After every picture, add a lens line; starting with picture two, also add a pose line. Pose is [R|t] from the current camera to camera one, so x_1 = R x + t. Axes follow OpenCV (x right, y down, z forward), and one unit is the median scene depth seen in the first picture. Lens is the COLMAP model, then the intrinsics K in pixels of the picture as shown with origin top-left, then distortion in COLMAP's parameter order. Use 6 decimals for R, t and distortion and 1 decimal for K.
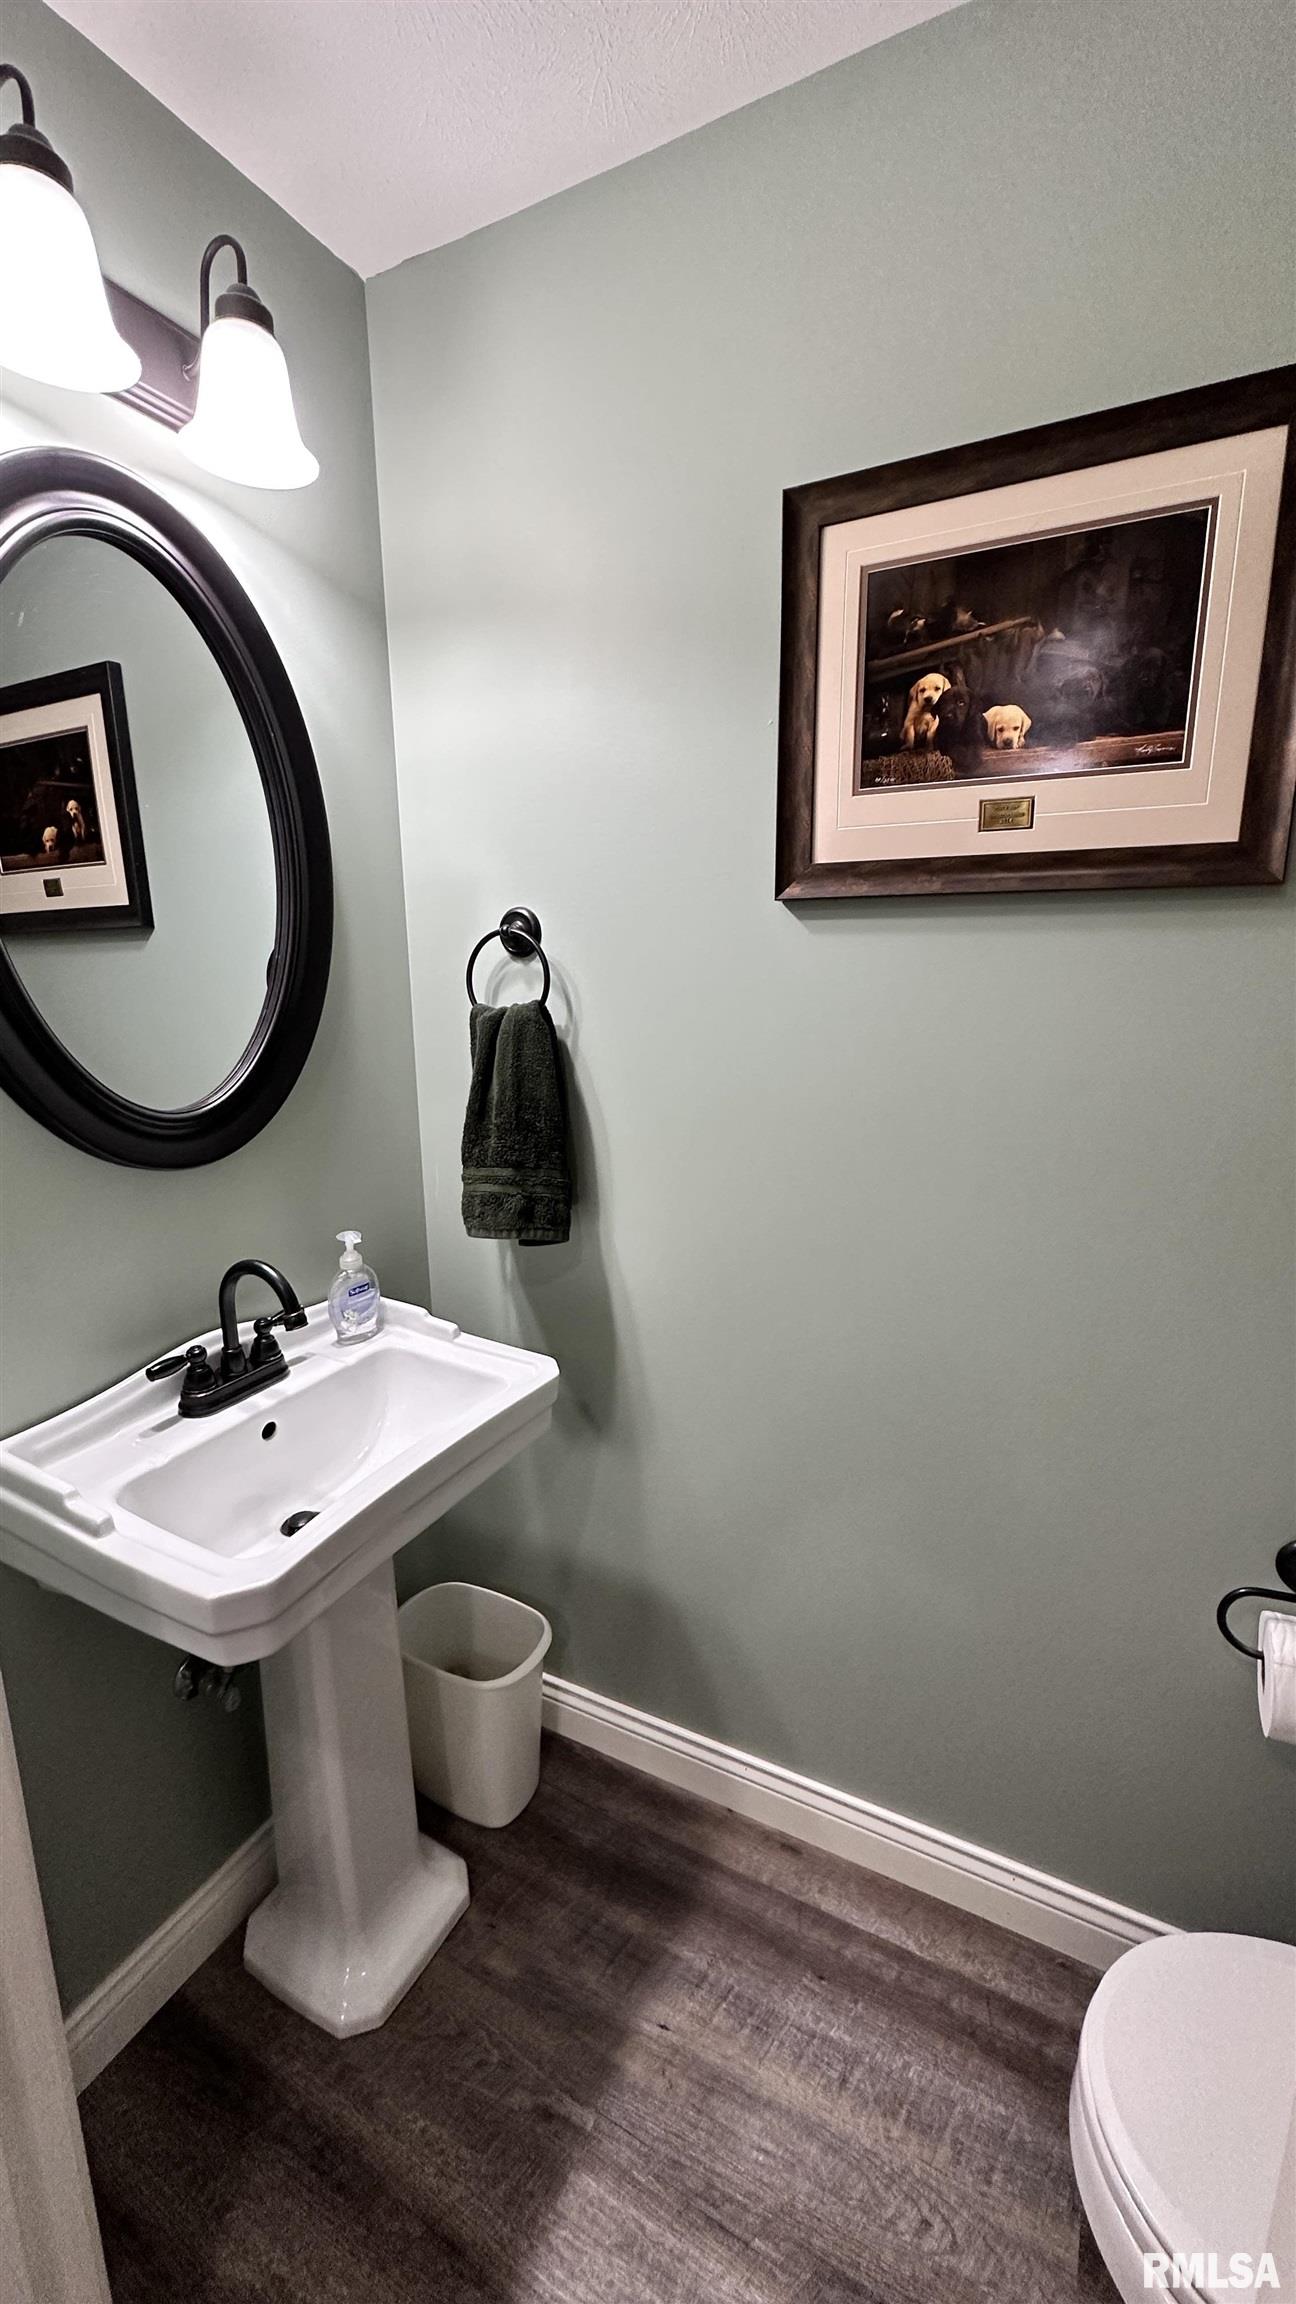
lens RADIAL K [[919.8, 0, 652.4], [0, 919.8, 1154.8], [0, 0, 1]] dist [-0.001179, 0.000785]
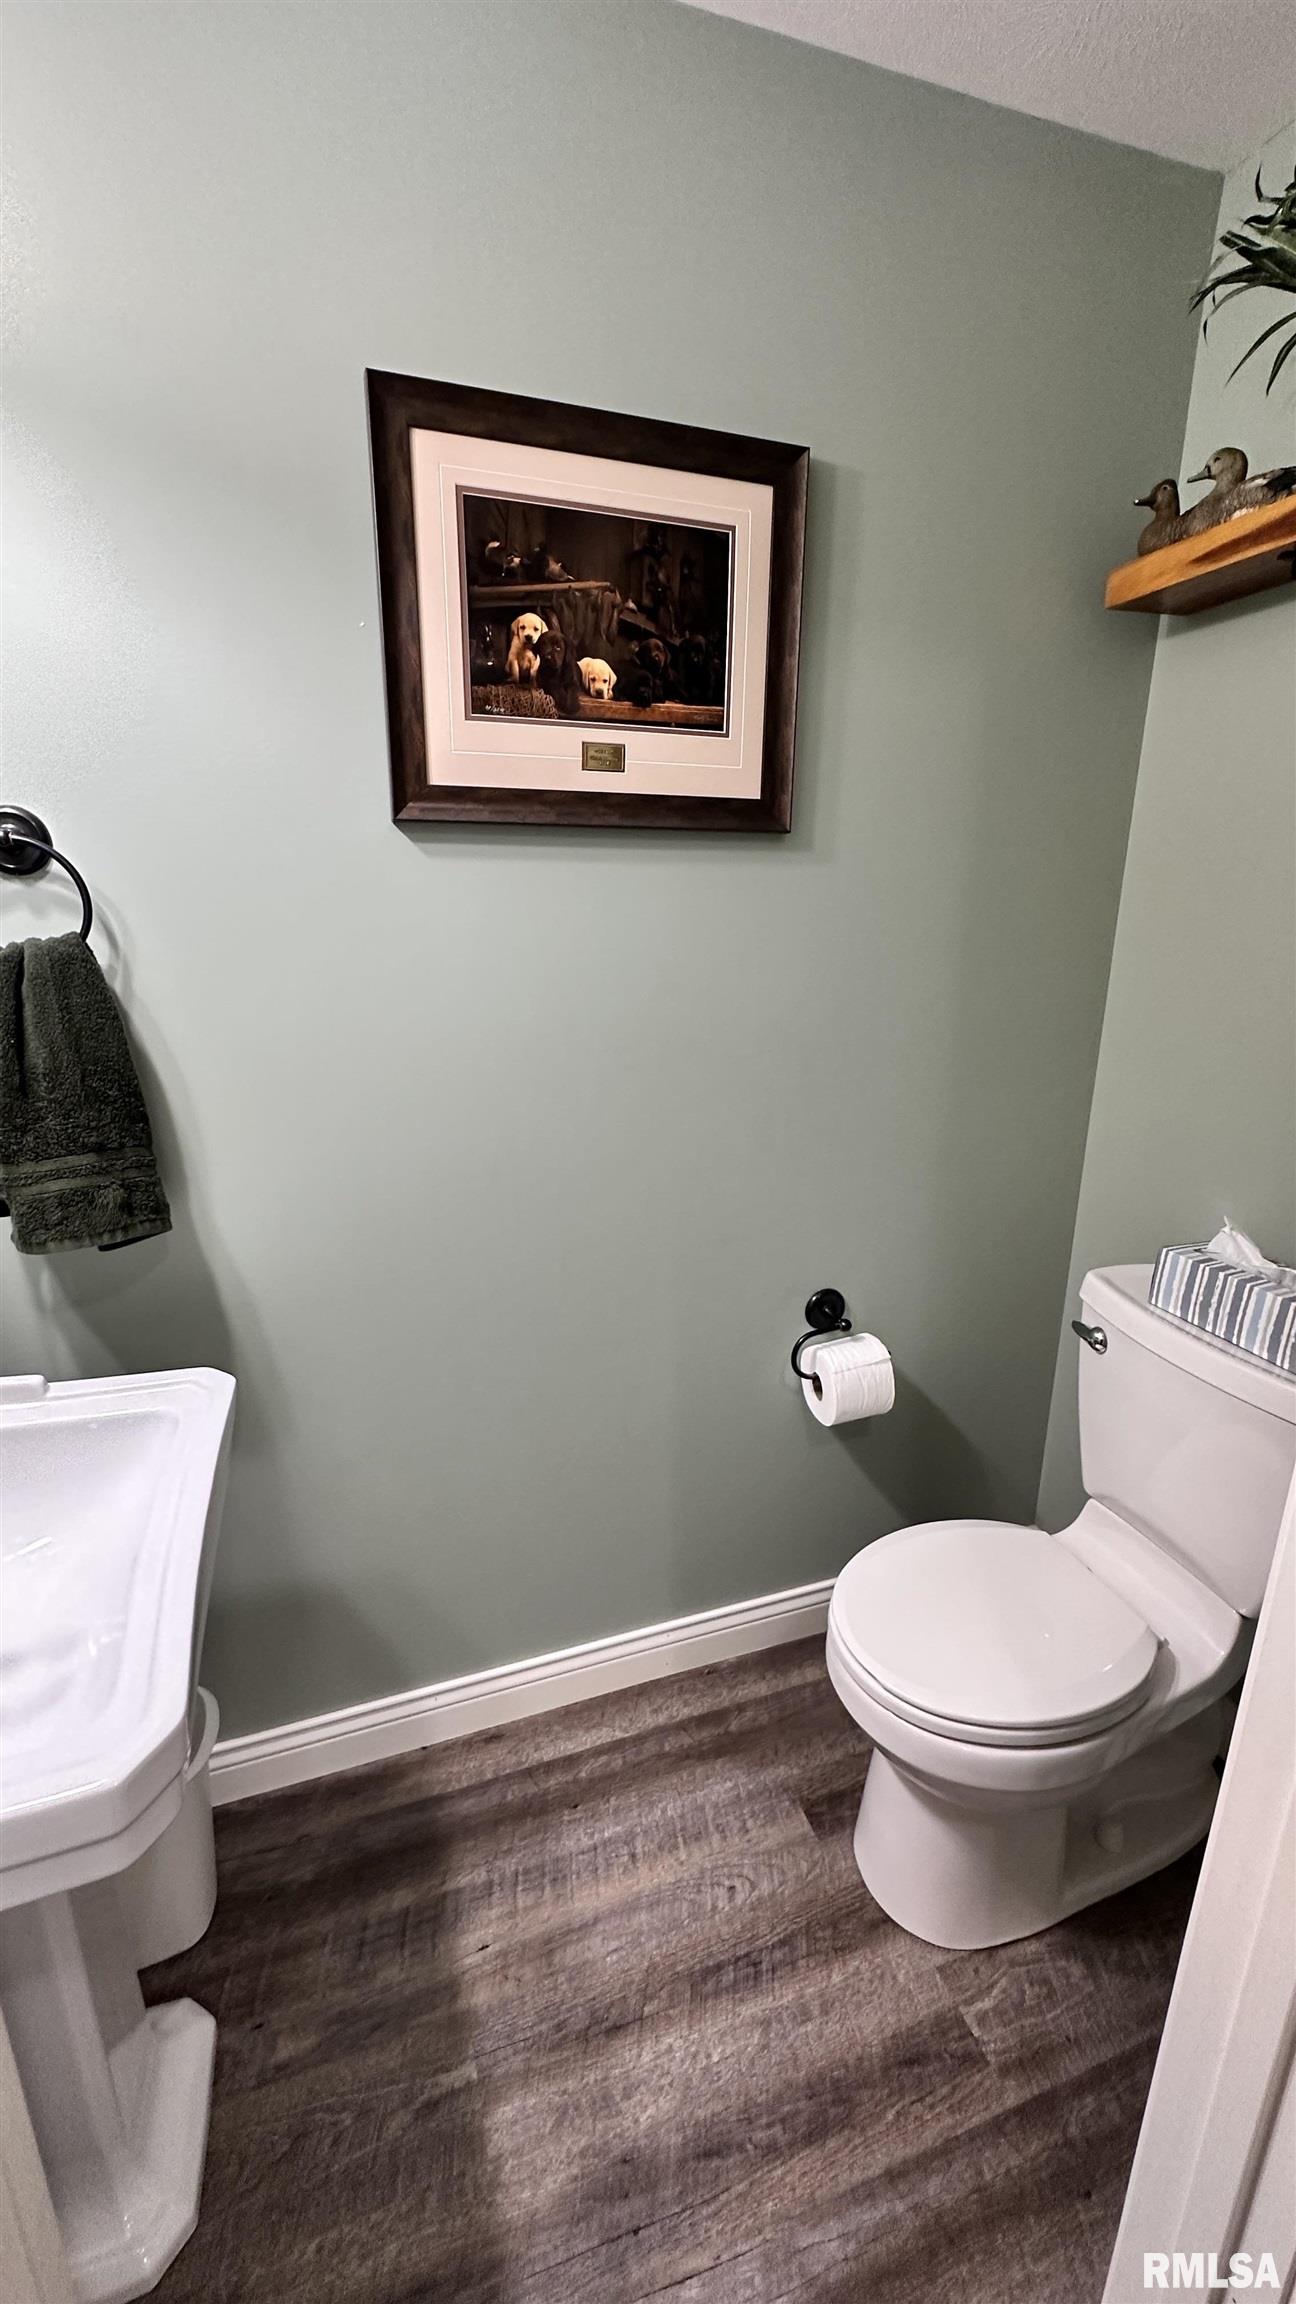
lens RADIAL K [[919.8, 0, 647.4], [0, 919.8, 1151.5], [0, 0, 1]] dist [-0.001179, 0.000785]
pose [[0.689279, -0.186392, 0.700109, -0.433477], [0.142279, 0.982347, 0.121455, -0.016848], [-0.710388, 0.015894, 0.703630, 0.147378]]
